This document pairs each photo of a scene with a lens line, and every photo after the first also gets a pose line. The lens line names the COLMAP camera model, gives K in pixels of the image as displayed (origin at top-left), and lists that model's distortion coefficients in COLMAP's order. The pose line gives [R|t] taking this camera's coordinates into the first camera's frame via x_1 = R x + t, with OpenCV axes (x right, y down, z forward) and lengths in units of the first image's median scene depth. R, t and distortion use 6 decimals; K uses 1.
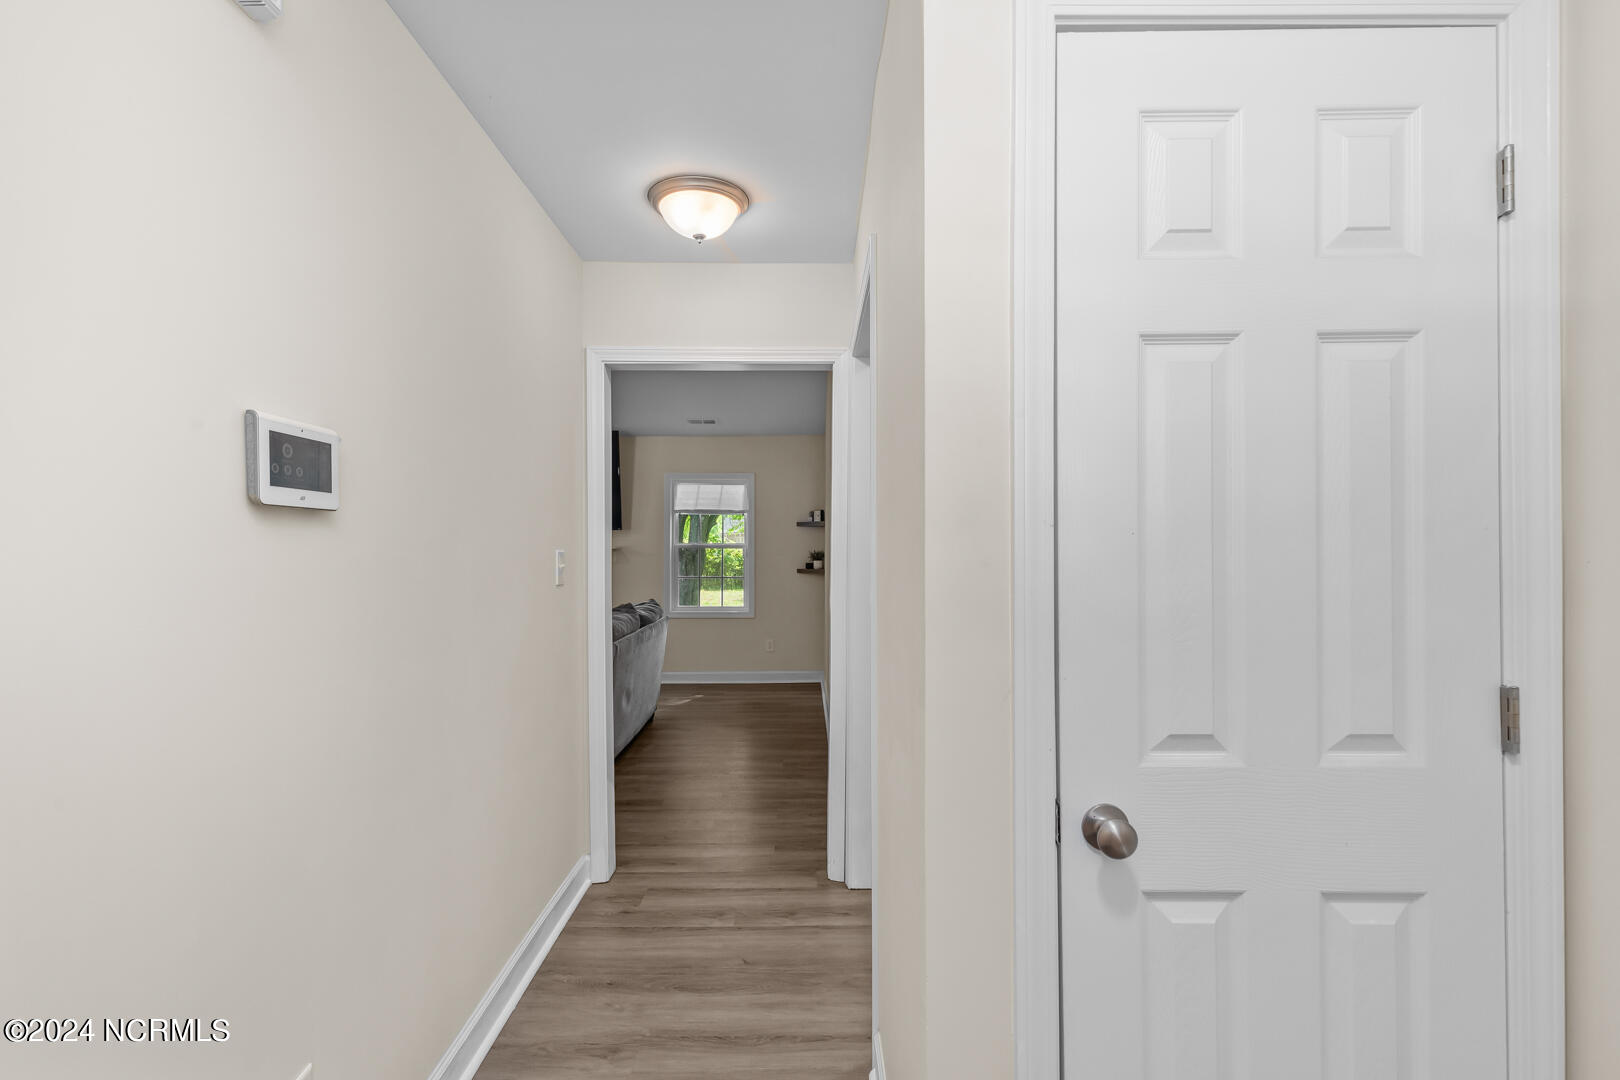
lens RADIAL K [[759.4, 0, 810.0], [0, 759.4, 540.0], [0, 0, 1]] dist [0.016823, 0.000061]
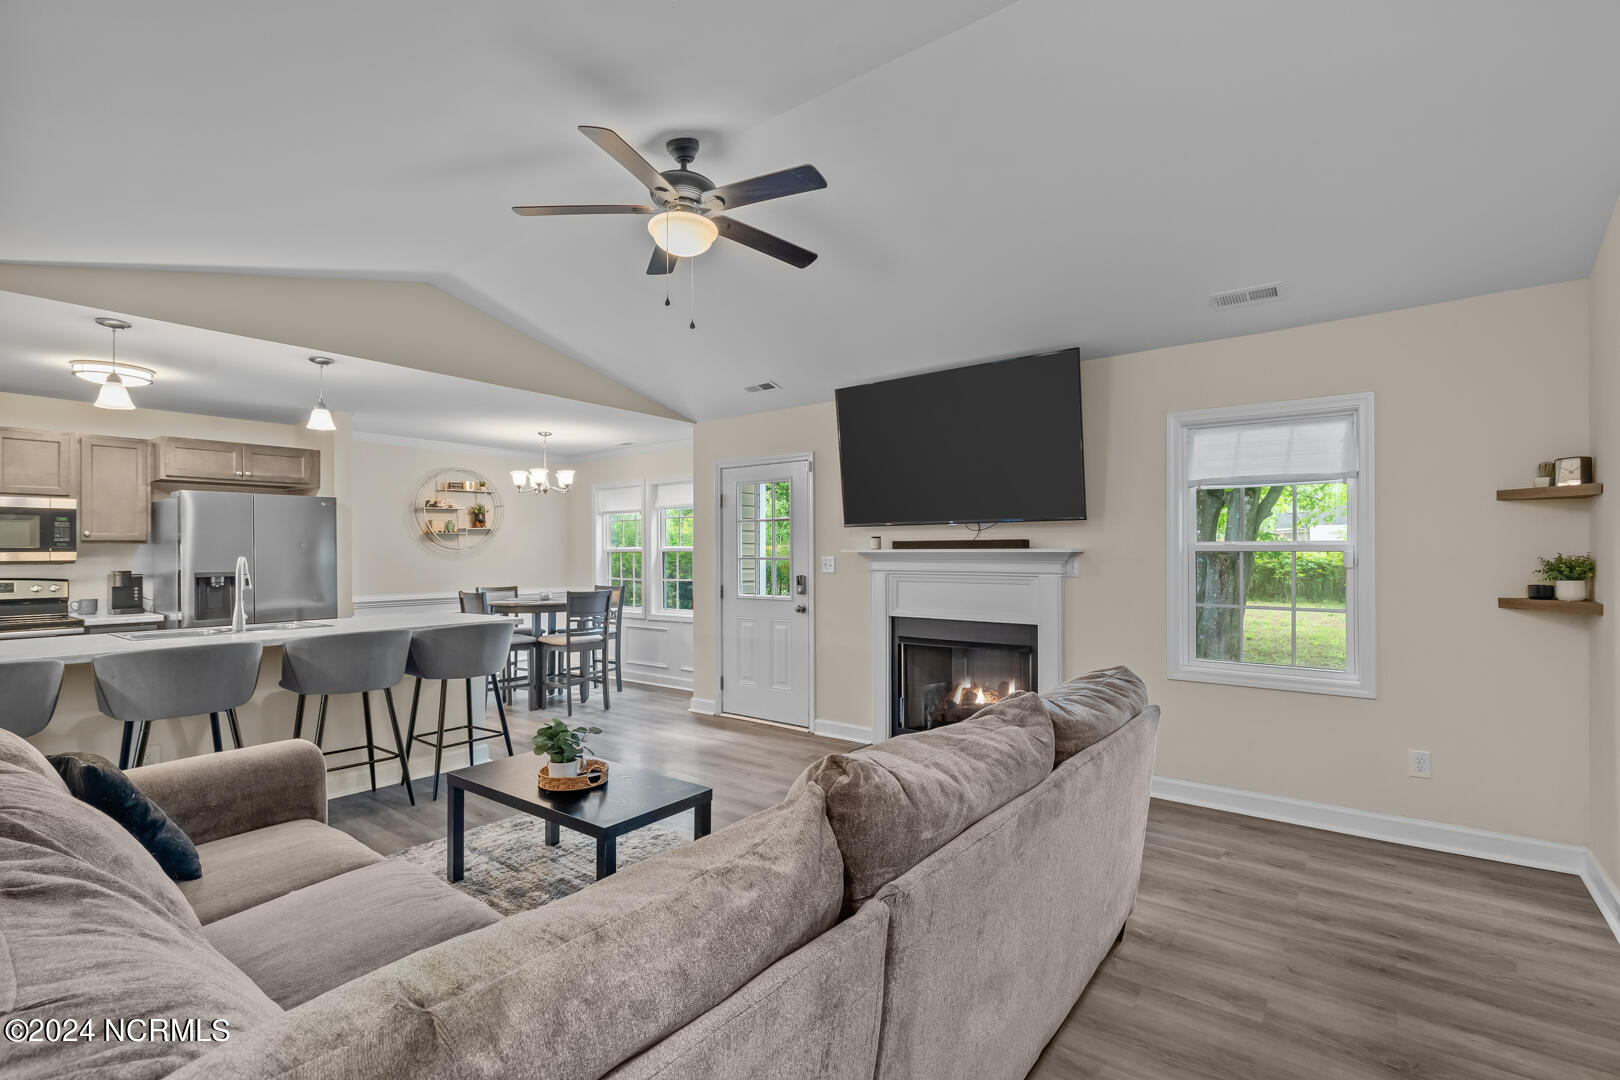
lens RADIAL K [[759.4, 0, 810.0], [0, 759.4, 540.0], [0, 0, 1]] dist [0.016823, 0.000061]
pose [[0.789796, -0.005975, -0.613341, -0.059118], [0.004382, 0.999982, -0.004098, 0.004861], [0.613354, 0.000549, 0.789808, 0.410989]]
